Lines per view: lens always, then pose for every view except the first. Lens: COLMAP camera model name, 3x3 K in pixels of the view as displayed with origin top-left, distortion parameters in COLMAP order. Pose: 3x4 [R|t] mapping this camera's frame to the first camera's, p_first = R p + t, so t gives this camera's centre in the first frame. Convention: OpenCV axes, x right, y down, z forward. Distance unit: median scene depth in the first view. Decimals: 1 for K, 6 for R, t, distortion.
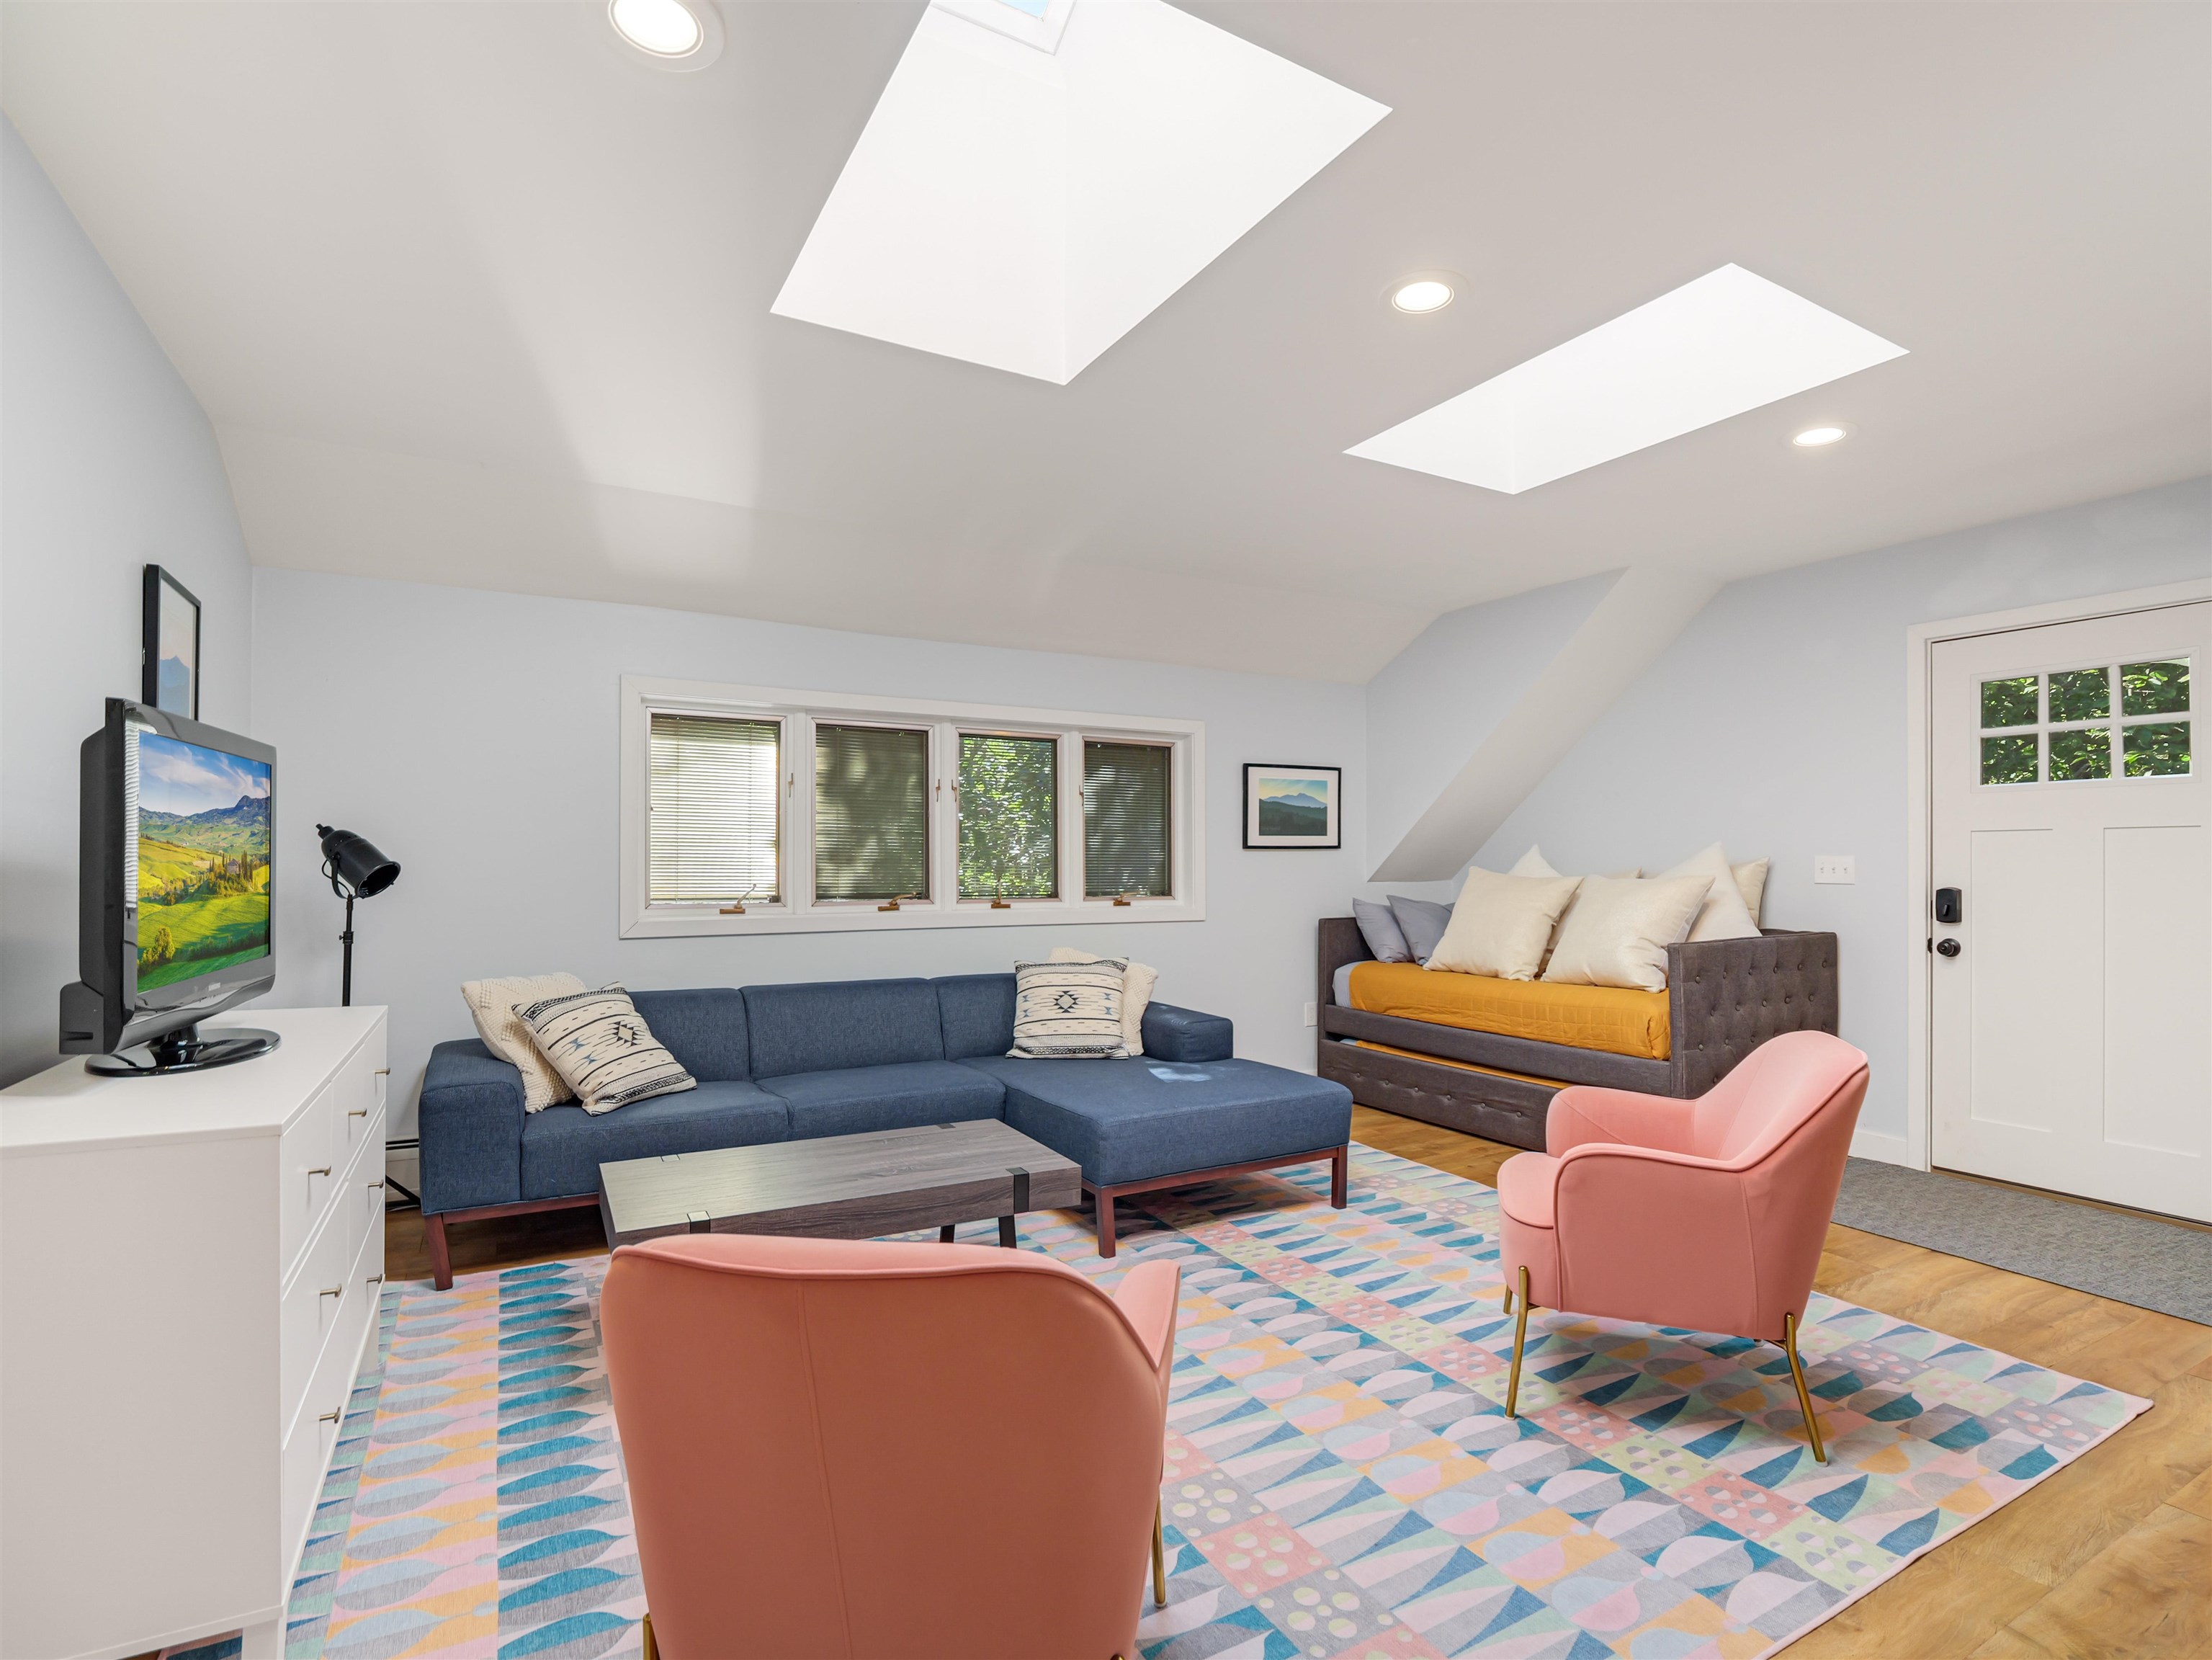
lens RADIAL K [[1076.7, 0, 1106.0], [0, 1076.7, 830.0], [0, 0, 1]] dist [-0.000060, -0.000041]
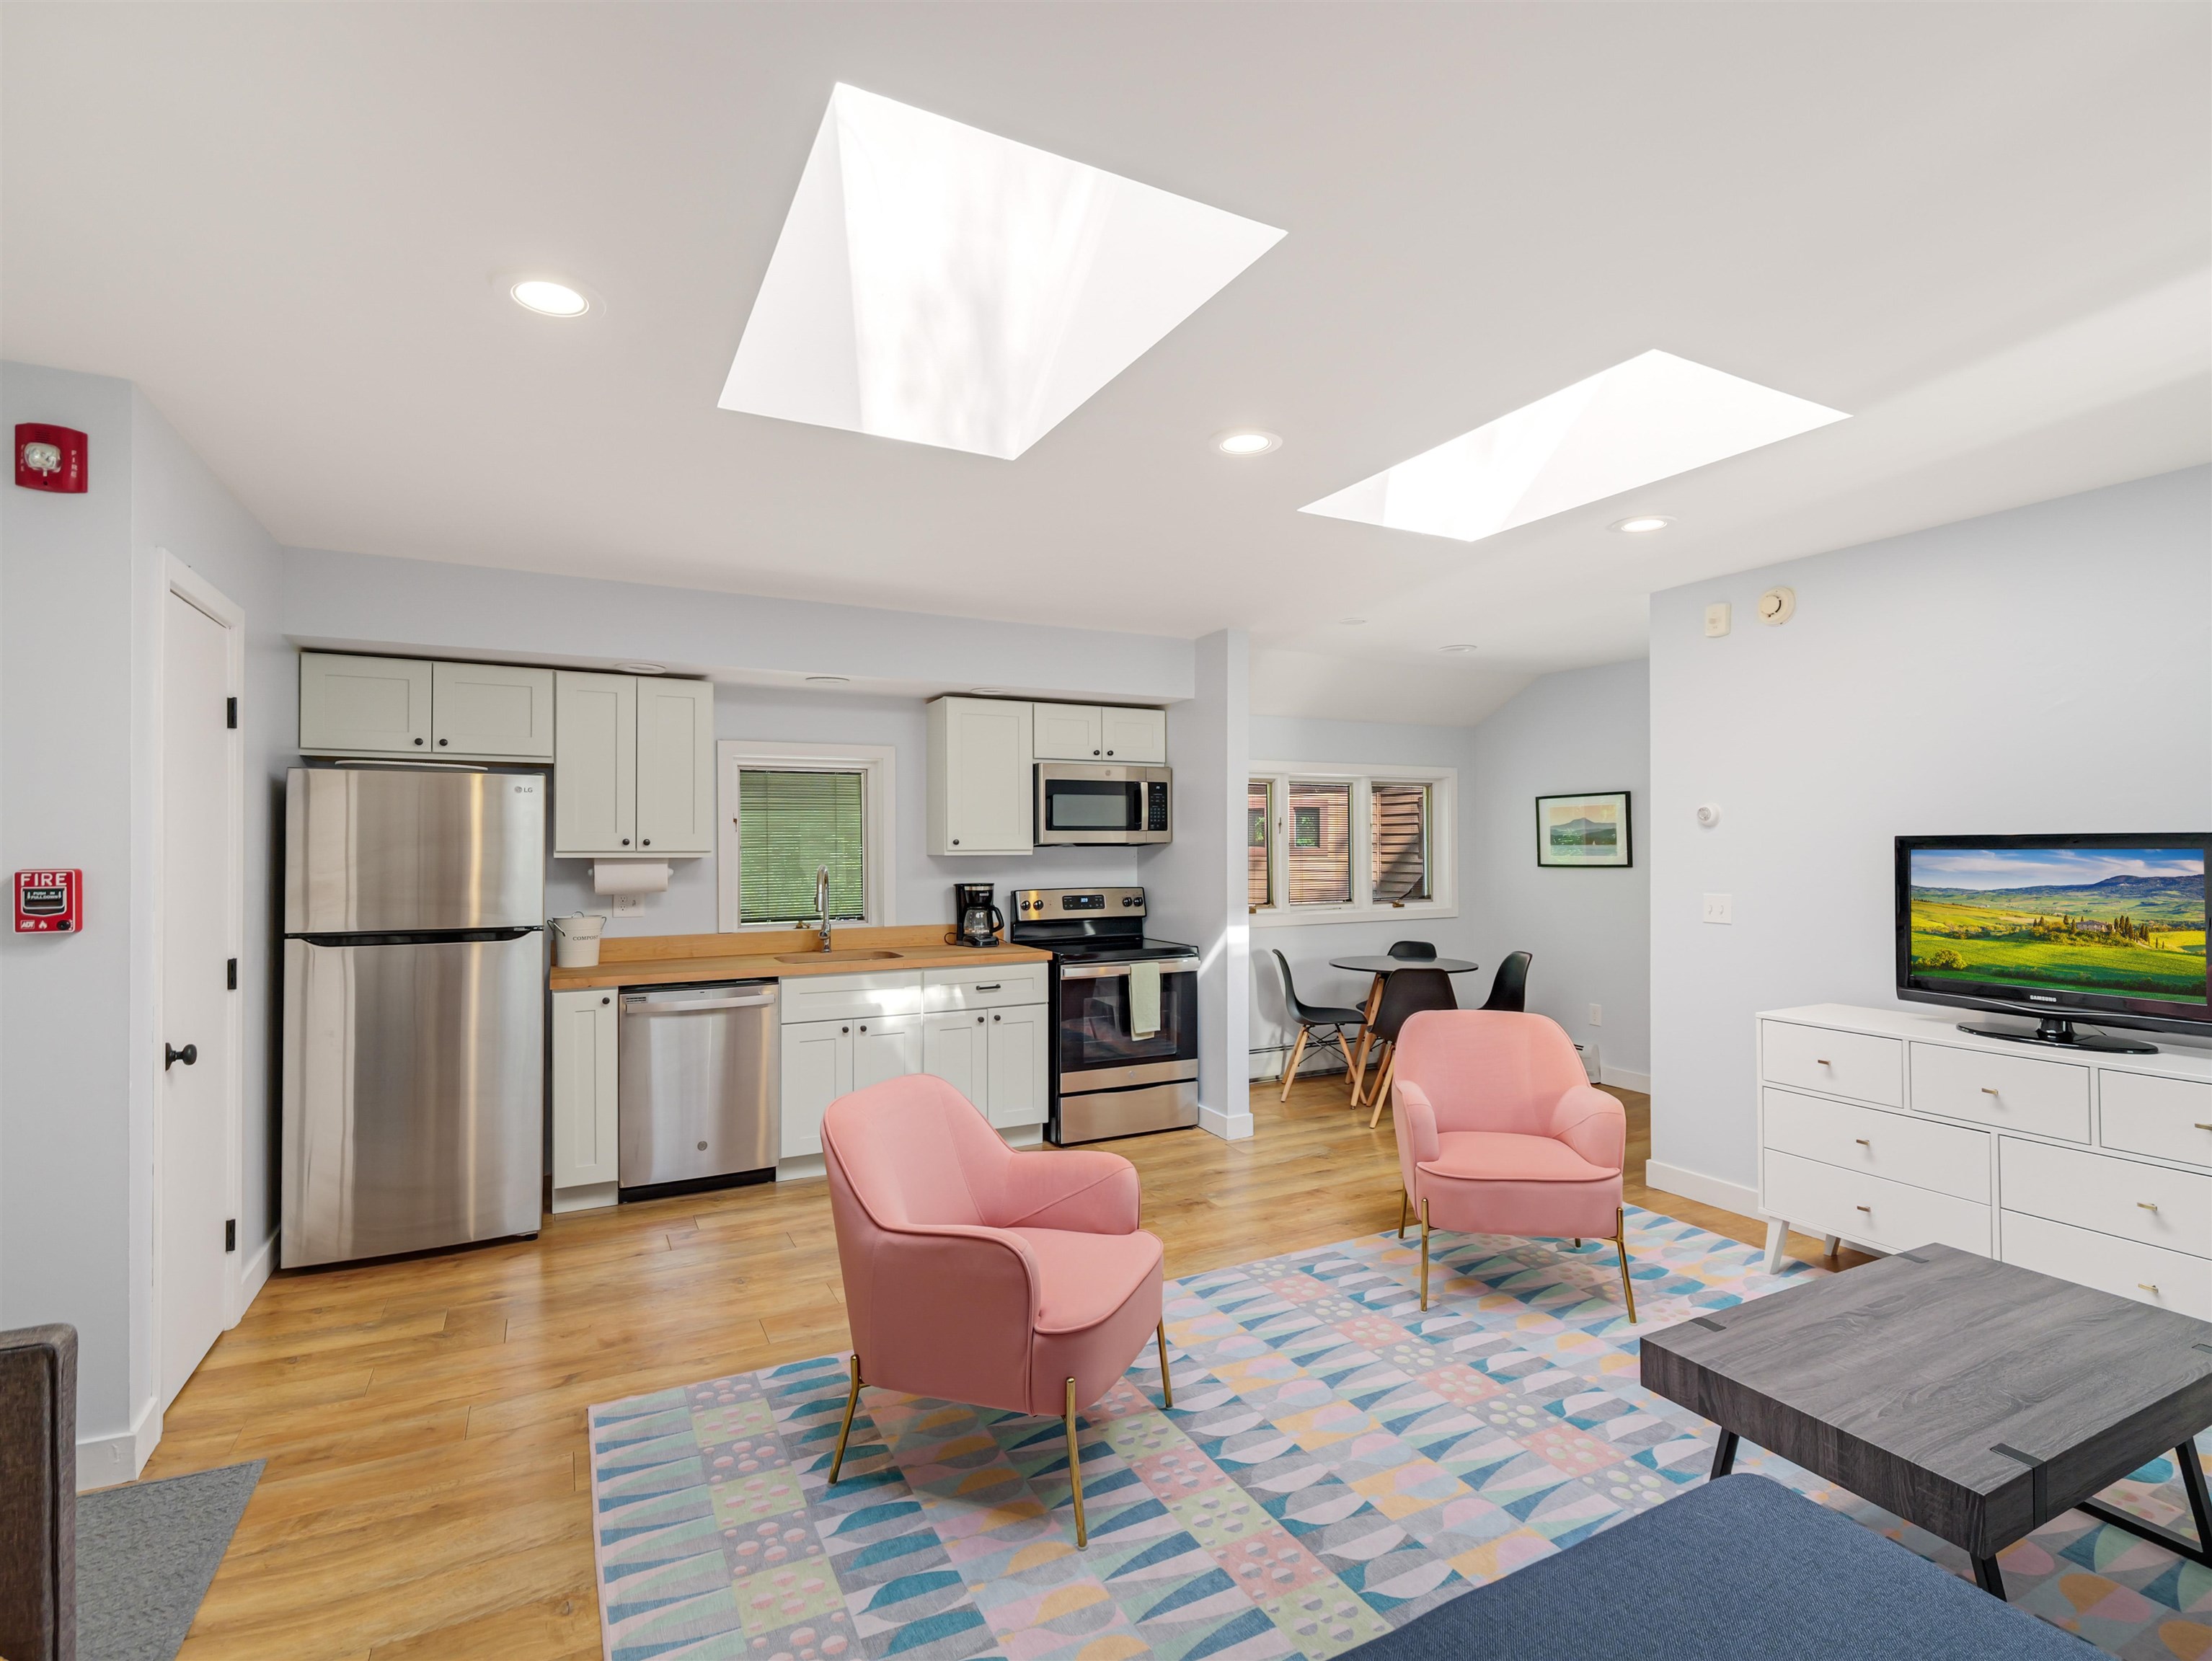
lens RADIAL K [[1072.4, 0, 1106.0], [0, 1072.4, 830.5], [0, 0, 1]] dist [-0.000543, 0.000108]
pose [[-0.999714, -0.003778, 0.023604, 0.380213], [-0.004786, 0.999072, -0.042800, -0.020641], [-0.023420, -0.042900, -0.998805, 1.977615]]
